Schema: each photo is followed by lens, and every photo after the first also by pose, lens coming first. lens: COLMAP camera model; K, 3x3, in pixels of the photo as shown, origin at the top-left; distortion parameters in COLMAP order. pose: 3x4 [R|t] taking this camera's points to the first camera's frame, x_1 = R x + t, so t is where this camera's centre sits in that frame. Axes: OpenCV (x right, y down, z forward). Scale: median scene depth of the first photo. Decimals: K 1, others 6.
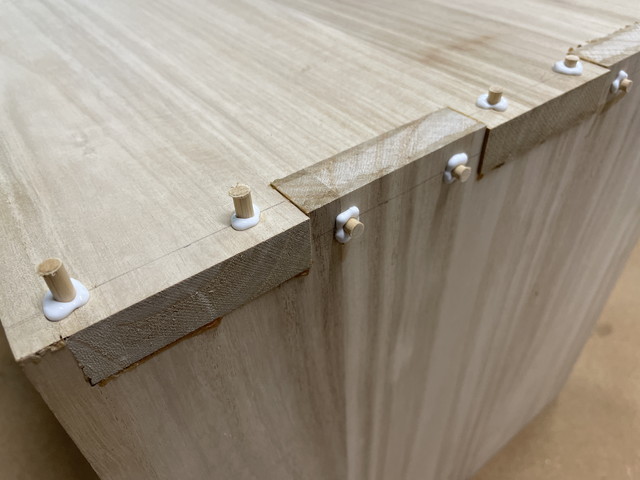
lens RADIAL K [[498.9, 0, 320.7], [0, 498.9, 253.0], [0, 0, 1]] dist [0.055105, -0.113048]
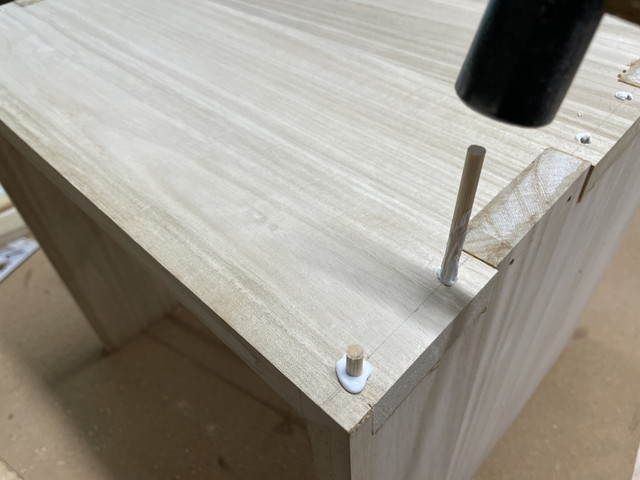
lens RADIAL K [[498.9, 0, 319.3], [0, 498.9, 240.5], [0, 0, 1]] dist [0.055105, -0.113048]
pose [[0.987248, -0.131415, 0.089842, -0.423524], [0.127604, 0.990714, 0.046945, -0.195212], [-0.095177, -0.034882, 0.994849, -0.144291]]
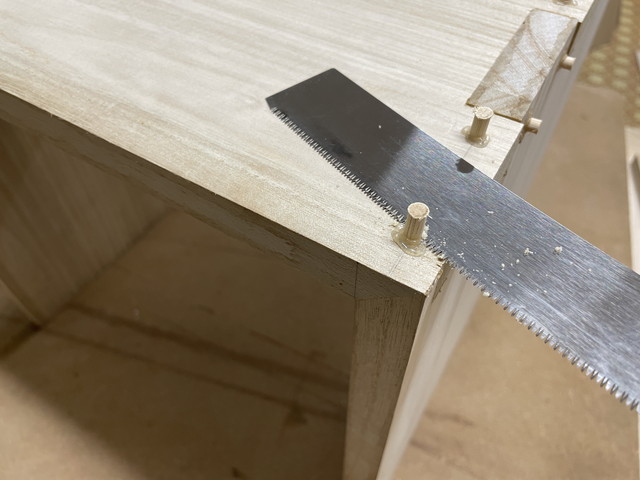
lens RADIAL K [[498.9, 0, 324.8], [0, 498.9, 244.9], [0, 0, 1]] dist [0.055105, -0.113048]
pose [[0.929549, -0.276510, 0.243888, -0.624521], [0.235835, 0.954374, 0.183174, -0.095606], [-0.283410, -0.112752, 0.952348, -0.022054]]
